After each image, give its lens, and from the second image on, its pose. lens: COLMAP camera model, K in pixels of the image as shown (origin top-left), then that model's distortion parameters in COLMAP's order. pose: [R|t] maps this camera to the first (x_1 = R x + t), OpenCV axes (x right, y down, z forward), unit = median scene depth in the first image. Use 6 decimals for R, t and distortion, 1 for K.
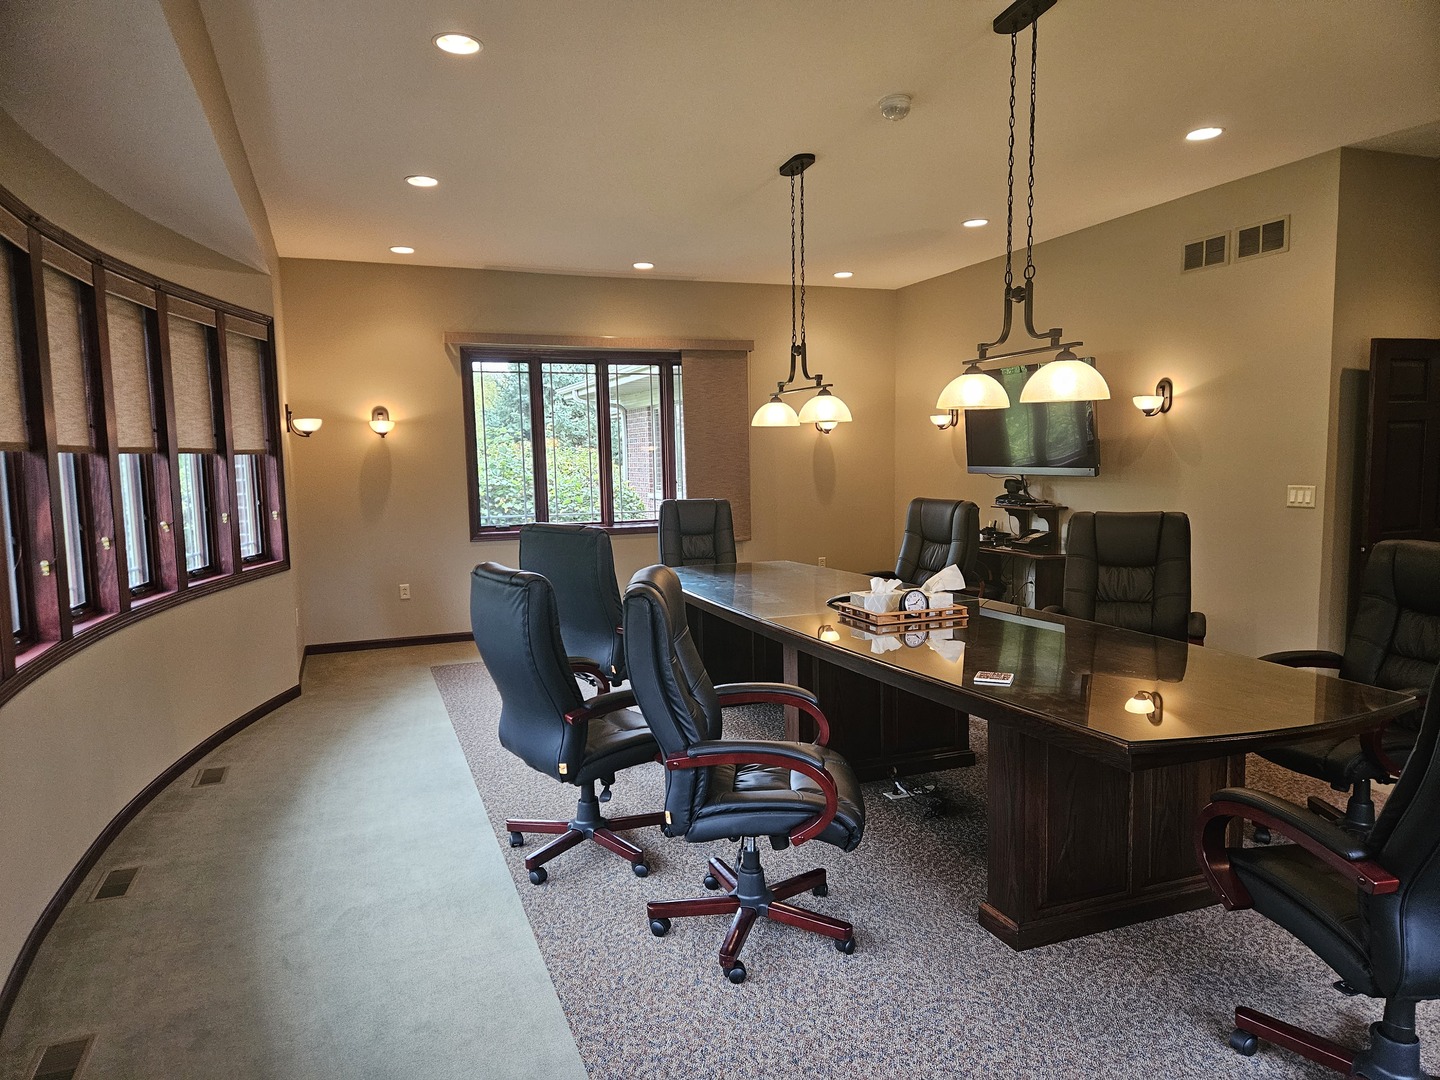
lens RADIAL K [[958.1, 0, 724.1], [0, 958.1, 534.1], [0, 0, 1]] dist [0.081417, -0.072750]
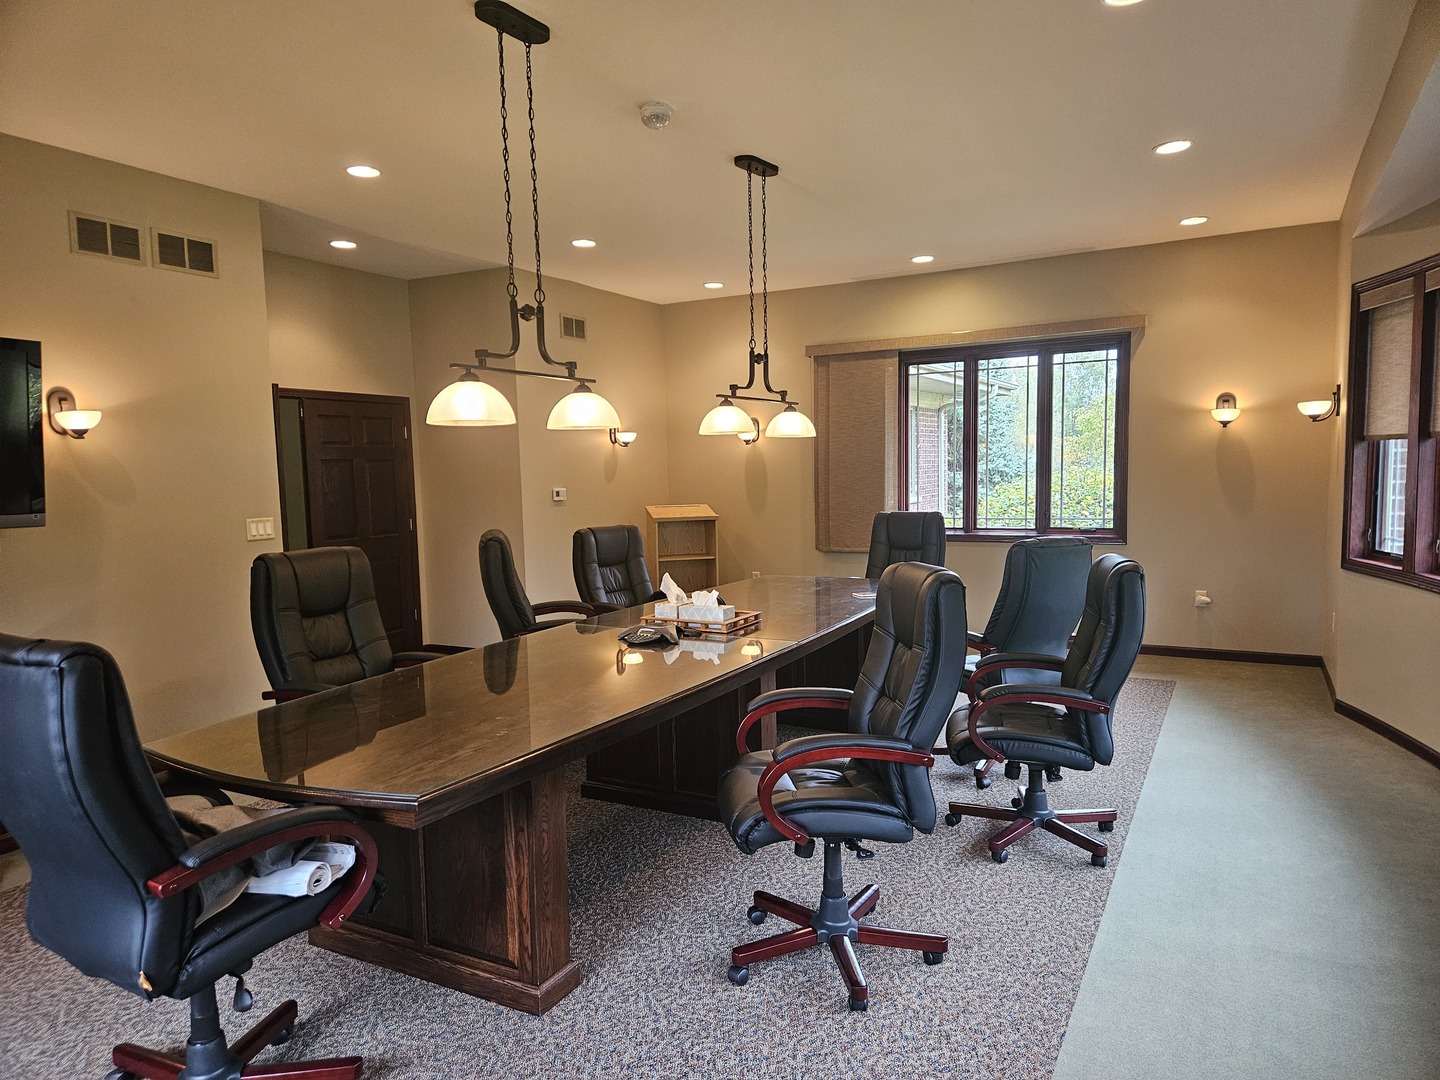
lens RADIAL K [[958.1, 0, 724.1], [0, 958.1, 534.1], [0, 0, 1]] dist [0.081417, -0.072750]
pose [[-0.648872, -0.020889, 0.760611, -0.617774], [0.098445, 0.988917, 0.111142, -0.123968], [-0.754502, 0.146996, -0.639624, 1.620804]]
